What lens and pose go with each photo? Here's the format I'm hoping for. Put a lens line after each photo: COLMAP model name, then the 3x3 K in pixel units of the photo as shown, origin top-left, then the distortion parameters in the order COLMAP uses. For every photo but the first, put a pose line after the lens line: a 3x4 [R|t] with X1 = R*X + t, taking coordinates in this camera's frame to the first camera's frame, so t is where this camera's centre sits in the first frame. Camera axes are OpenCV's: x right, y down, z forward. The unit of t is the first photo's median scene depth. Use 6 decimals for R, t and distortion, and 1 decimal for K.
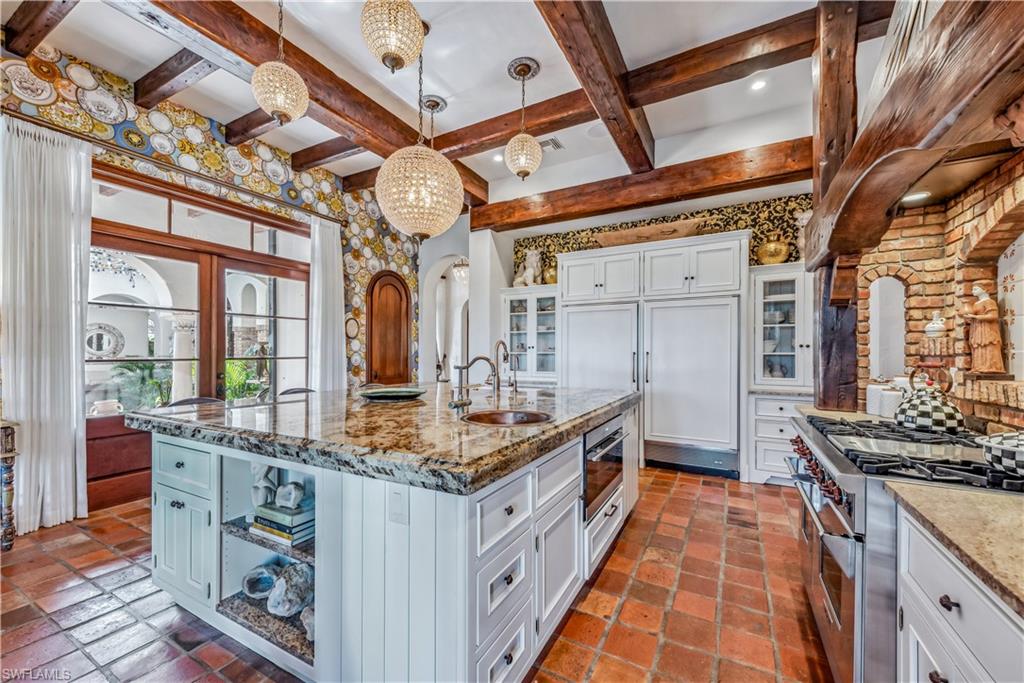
lens RADIAL K [[398.4, 0, 511.1], [0, 398.4, 349.6], [0, 0, 1]] dist [0.006535, -0.000169]
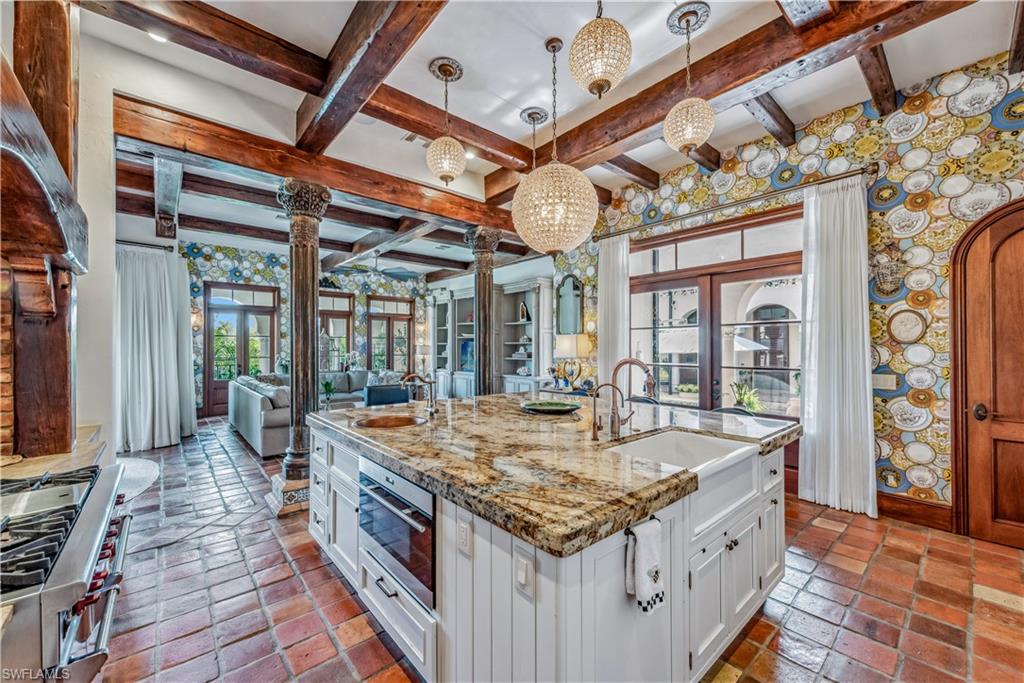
lens RADIAL K [[398.4, 0, 507.4], [0, 398.4, 341.7], [0, 0, 1]] dist [0.006535, -0.000169]
pose [[-0.346084, -0.016171, -0.938064, 0.460144], [0.004591, 0.999810, -0.018929, -0.025709], [0.938192, -0.010857, -0.345944, 0.762618]]
